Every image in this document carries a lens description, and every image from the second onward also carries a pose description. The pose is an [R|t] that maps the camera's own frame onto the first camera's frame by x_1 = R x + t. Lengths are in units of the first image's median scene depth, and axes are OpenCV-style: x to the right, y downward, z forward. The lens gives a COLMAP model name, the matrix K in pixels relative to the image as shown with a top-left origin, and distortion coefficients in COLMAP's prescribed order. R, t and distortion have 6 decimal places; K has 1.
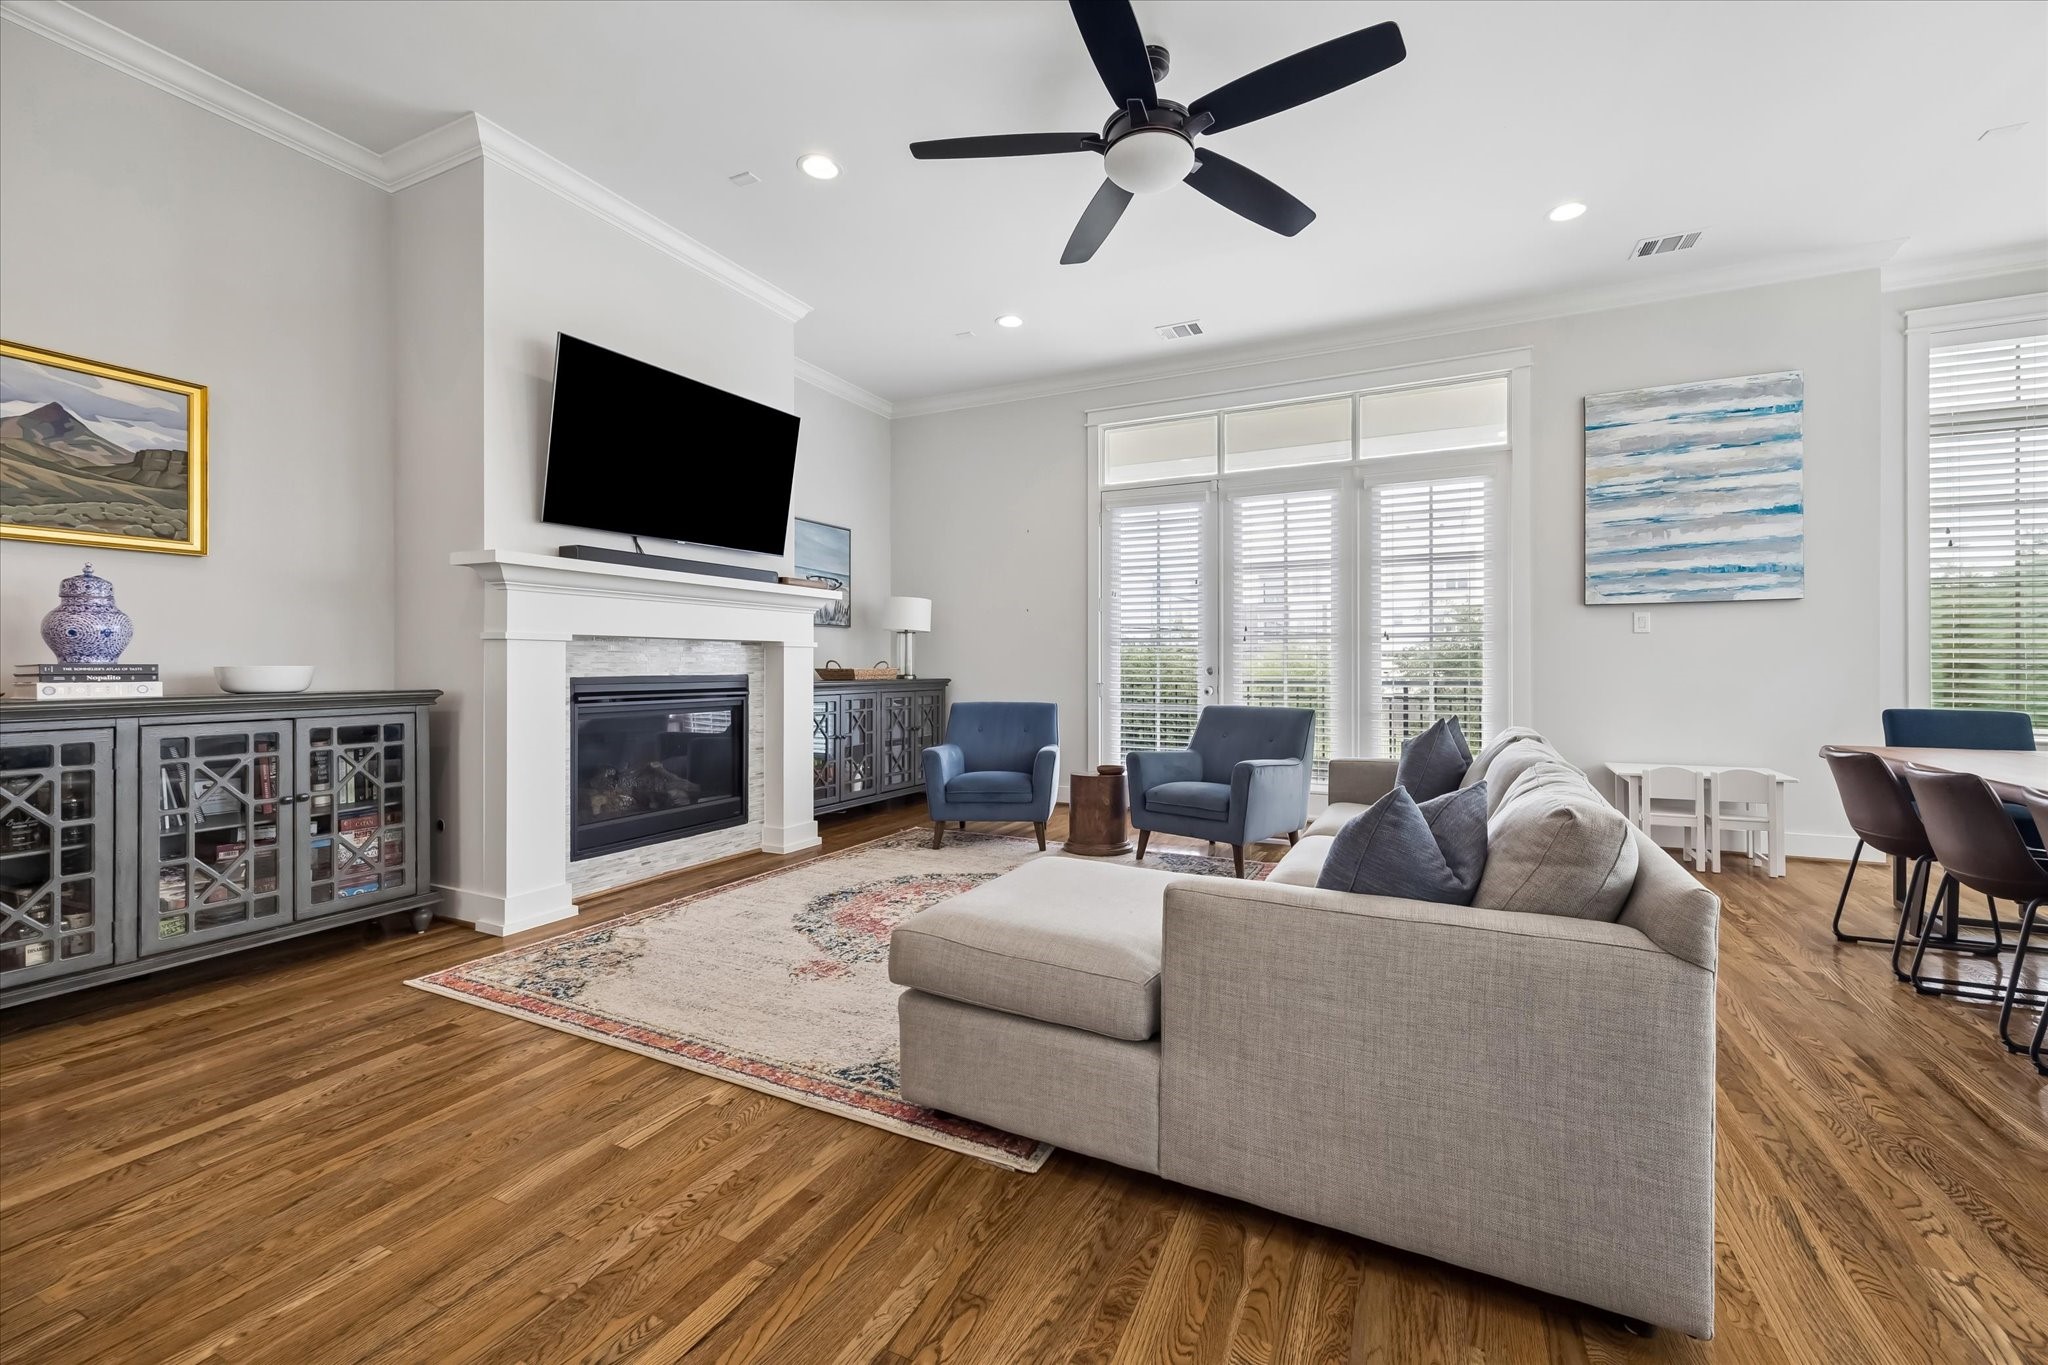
lens RADIAL K [[833.0, 0, 1053.1], [0, 833.0, 662.6], [0, 0, 1]] dist [0.009831, -0.000473]
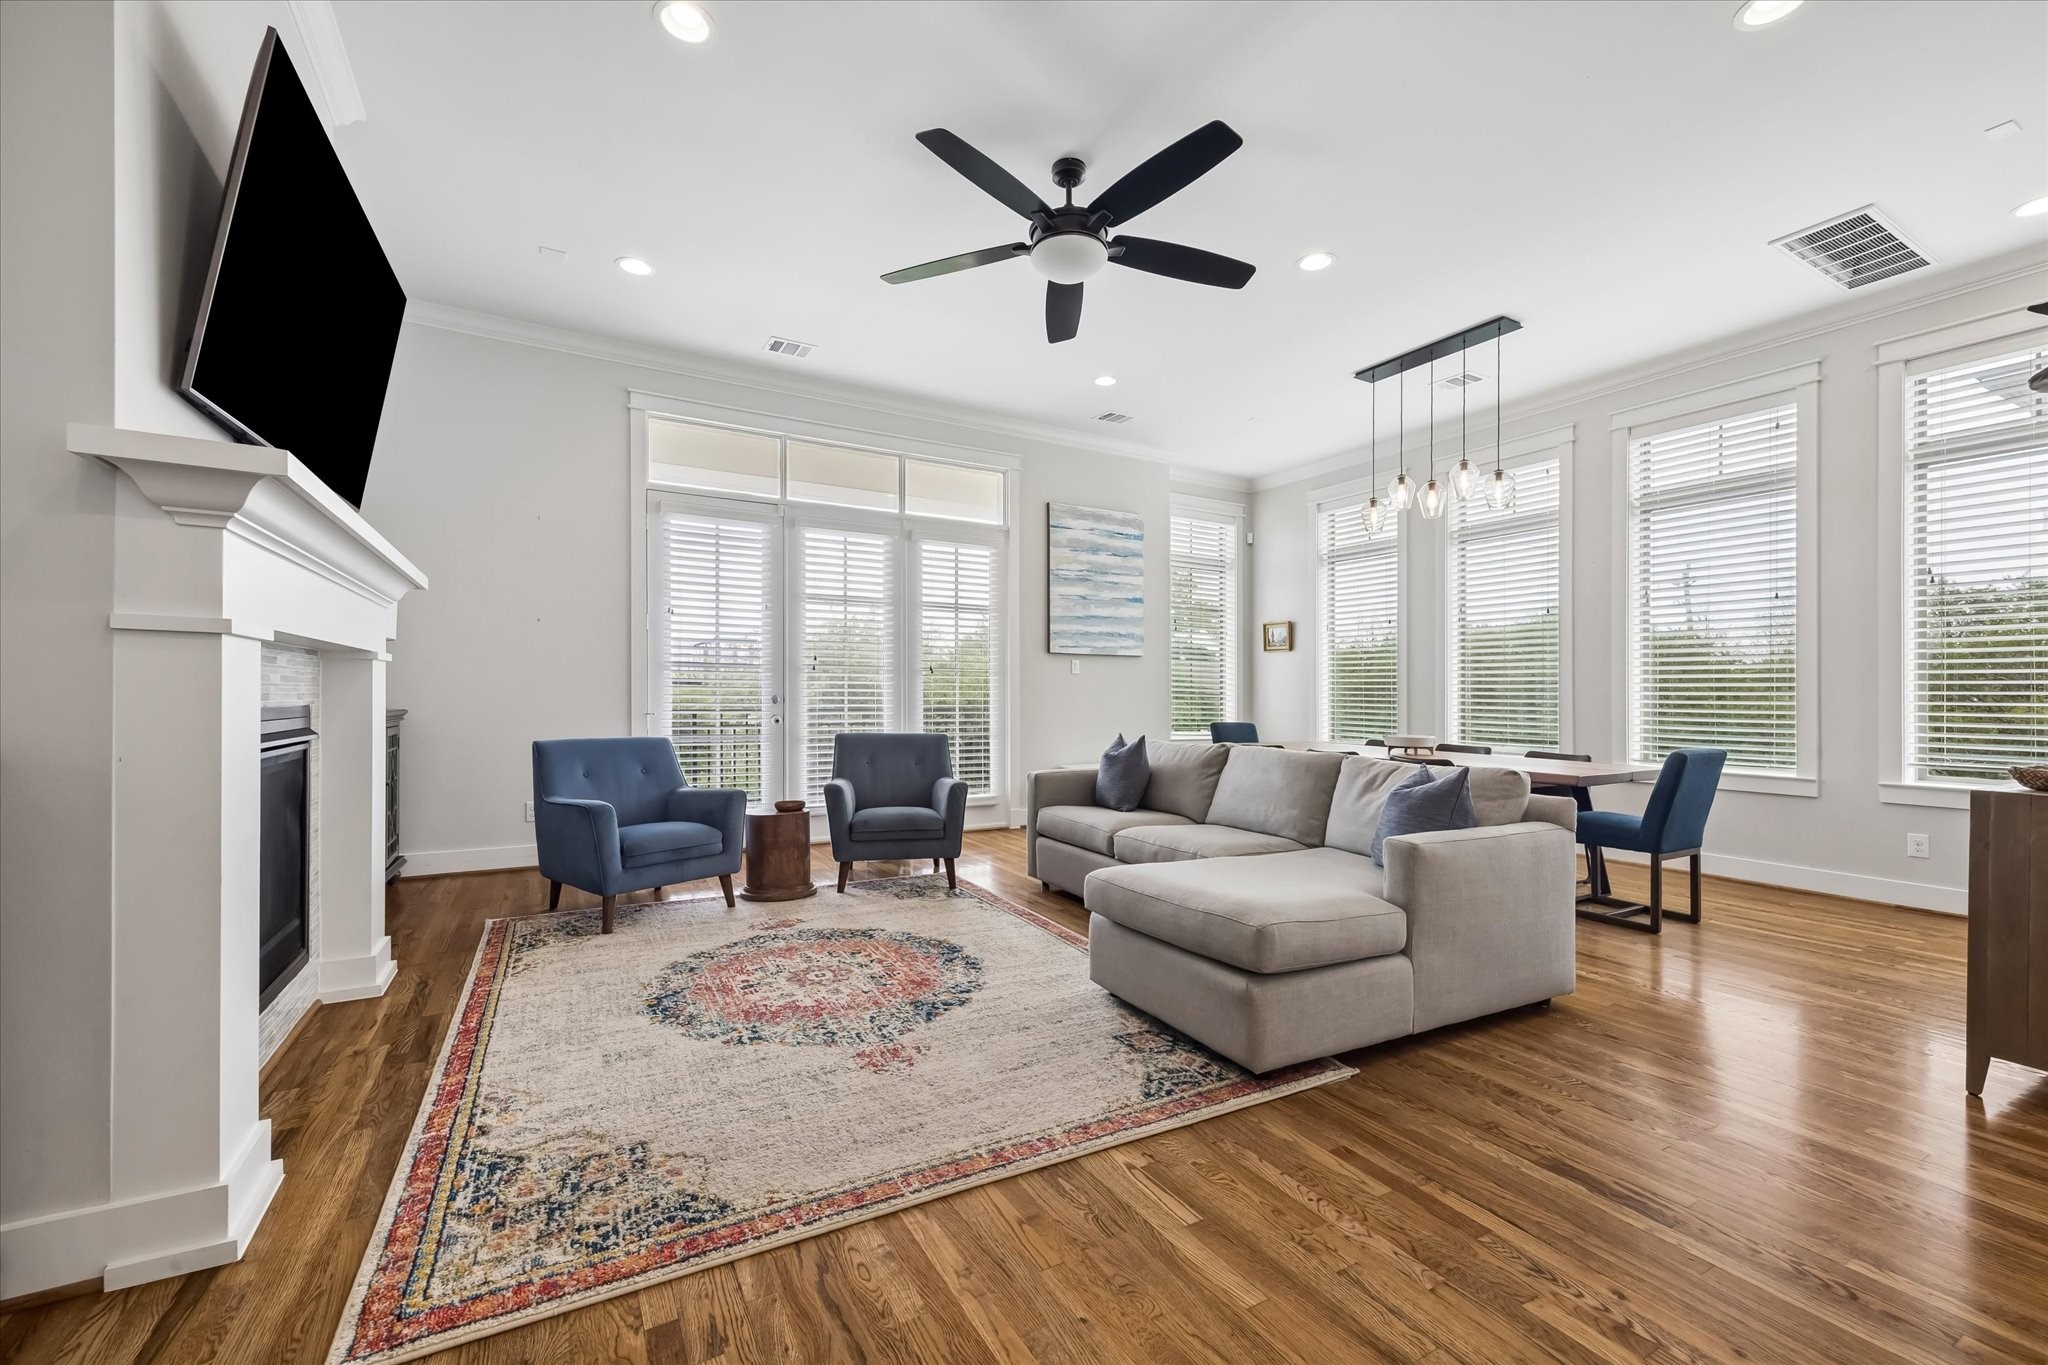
lens RADIAL K [[833.0, 0, 1013.4], [0, 833.0, 697.1], [0, 0, 1]] dist [0.009831, -0.000473]
pose [[0.580453, 0.002481, 0.814290, -0.576059], [-0.012906, 0.999898, 0.006153, -0.002778], [-0.814192, -0.014080, 0.580425, 0.263384]]
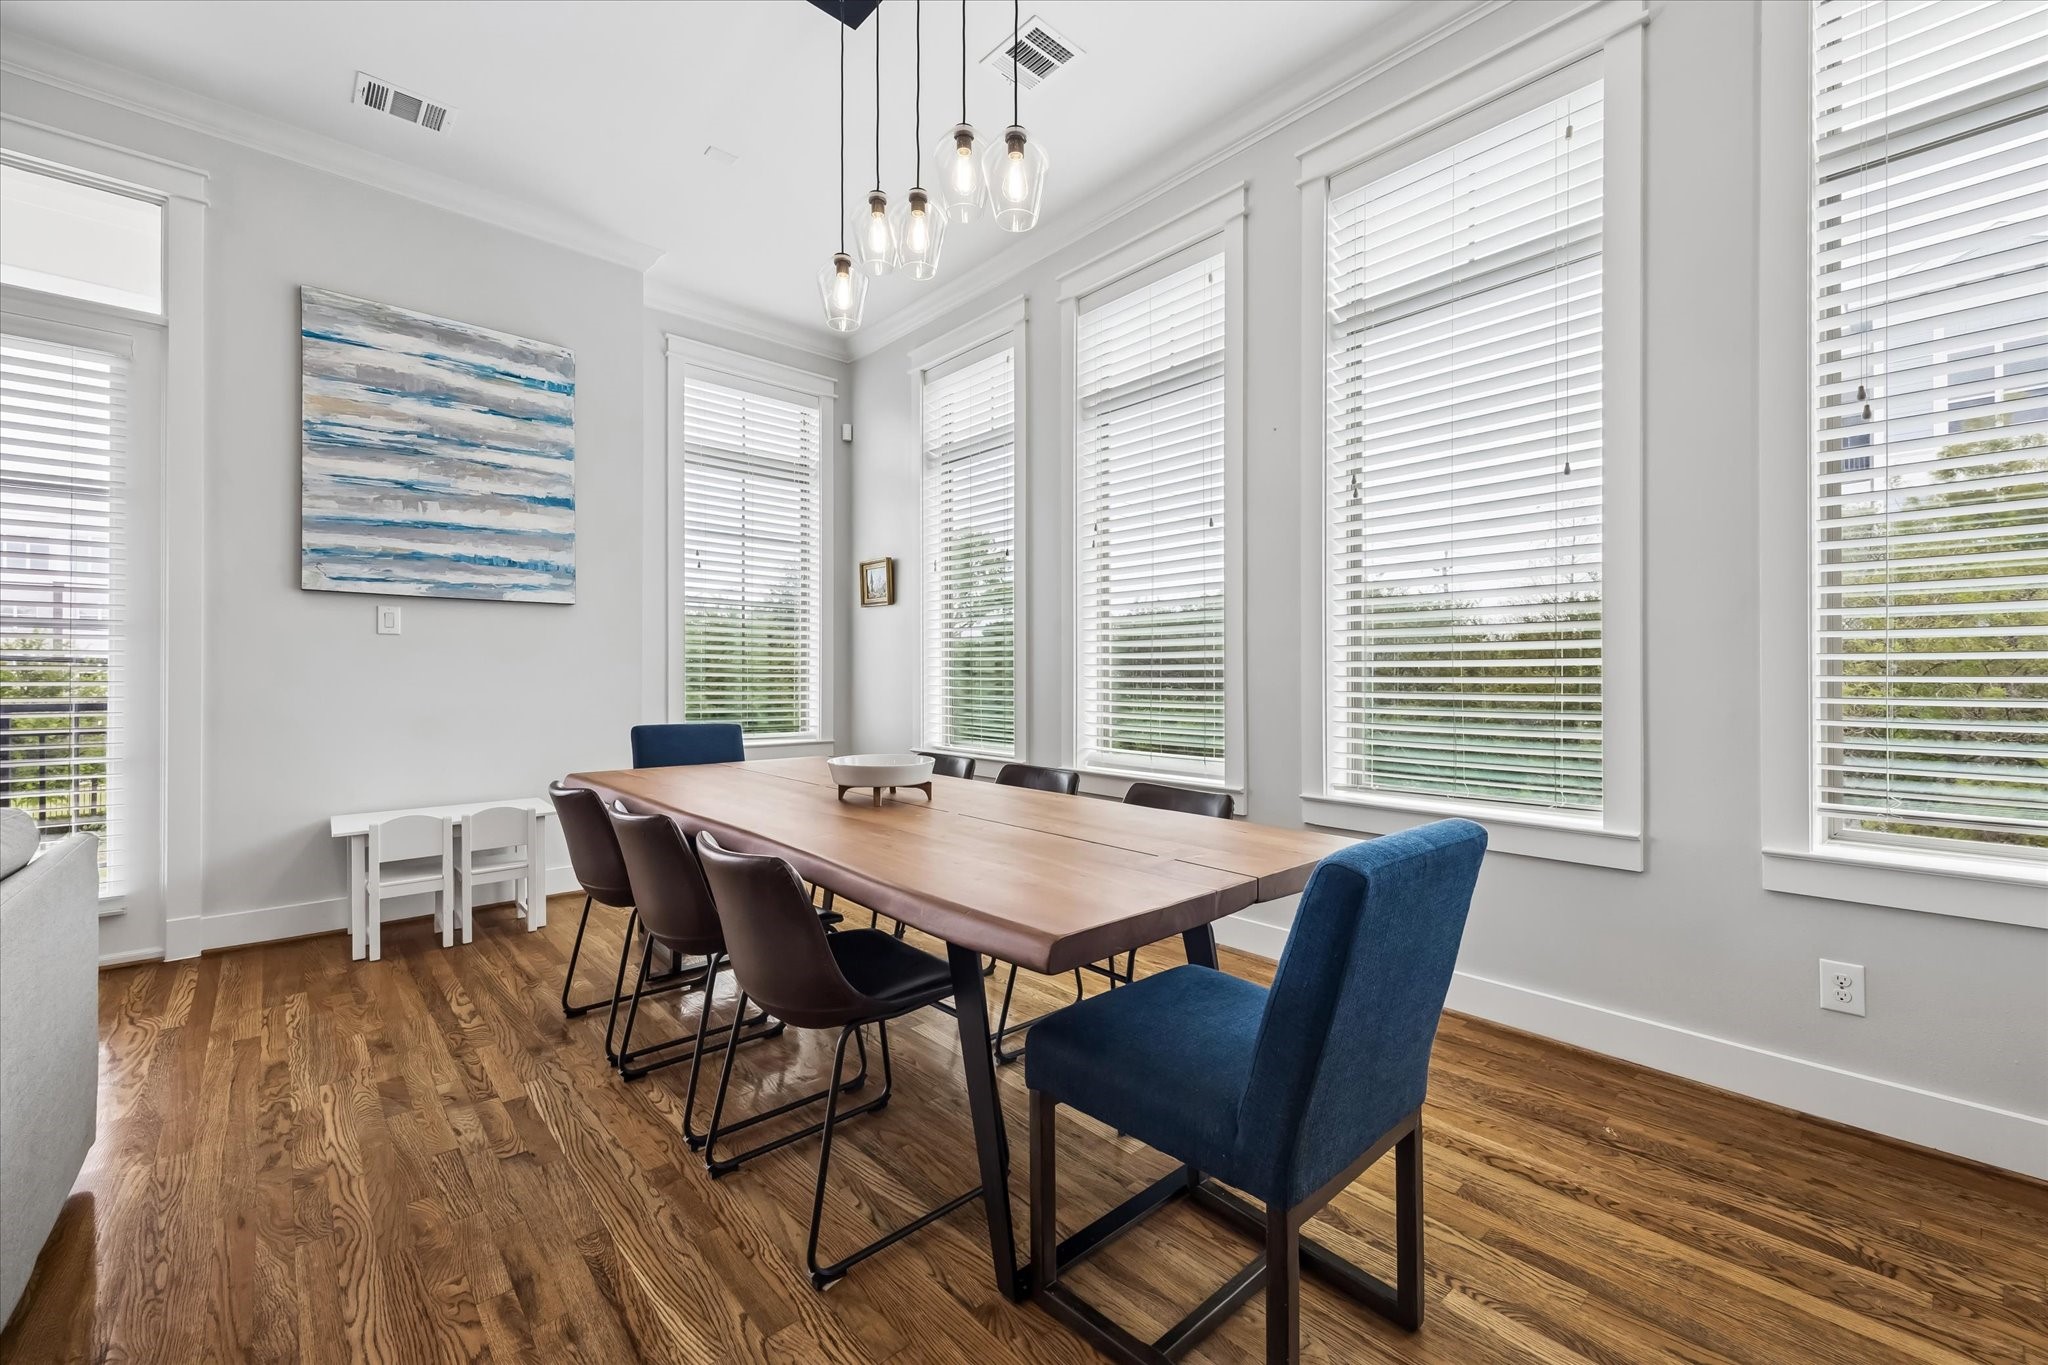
lens RADIAL K [[833.0, 0, 1028.5], [0, 833.0, 684.1], [0, 0, 1]] dist [0.009831, -0.000473]
pose [[0.399927, -0.004894, 0.916534, 0.264534], [-0.007025, 0.999940, 0.008405, -0.001461], [-0.916520, -0.009800, 0.399869, 0.192125]]
